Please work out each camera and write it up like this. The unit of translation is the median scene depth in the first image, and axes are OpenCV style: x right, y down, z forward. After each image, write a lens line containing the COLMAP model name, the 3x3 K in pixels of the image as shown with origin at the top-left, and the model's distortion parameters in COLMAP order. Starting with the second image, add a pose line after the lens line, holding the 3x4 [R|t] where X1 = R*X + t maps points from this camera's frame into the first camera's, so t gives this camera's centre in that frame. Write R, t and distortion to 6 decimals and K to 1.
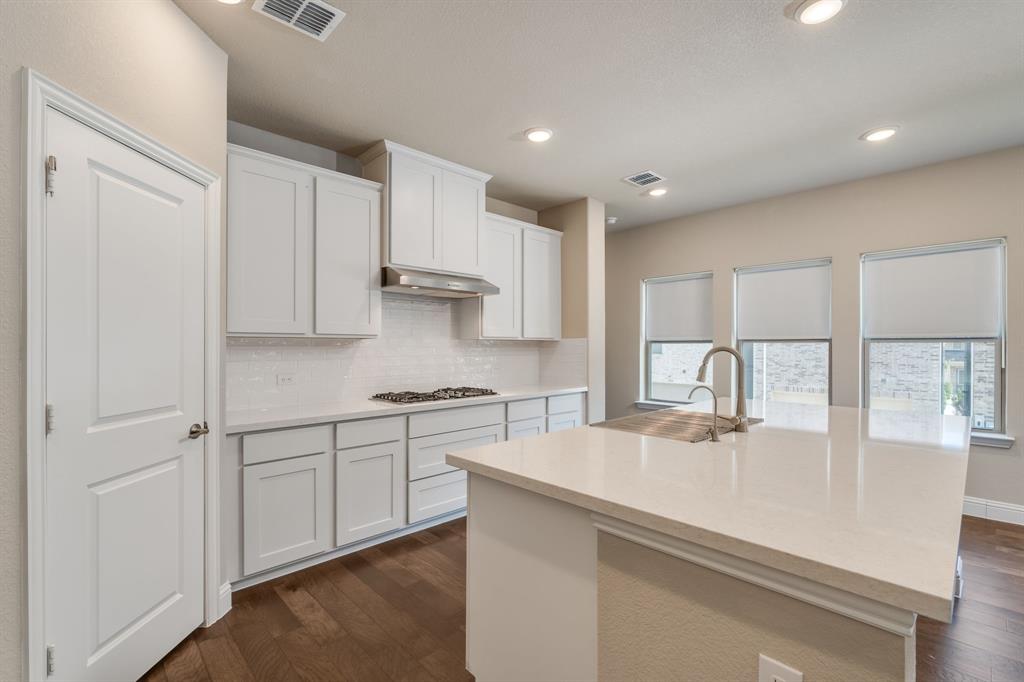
lens RADIAL K [[453.0, 0, 513.2], [0, 453.0, 348.8], [0, 0, 1]] dist [-0.004737, -0.000474]
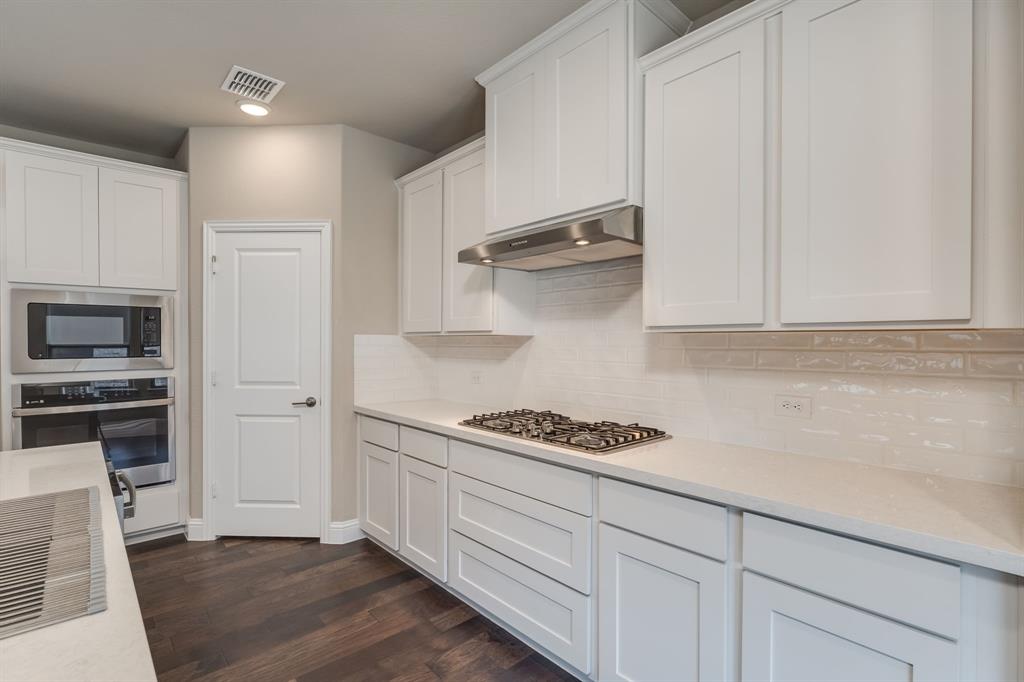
lens RADIAL K [[482.0, 0, 515.6], [0, 482.0, 338.9], [0, 0, 1]] dist [-0.002773, 0.000065]
pose [[-0.028411, -0.001984, -0.999594, 0.585281], [-0.007146, 0.999973, -0.001781, -0.016749], [0.999571, 0.007093, -0.028425, 1.188709]]
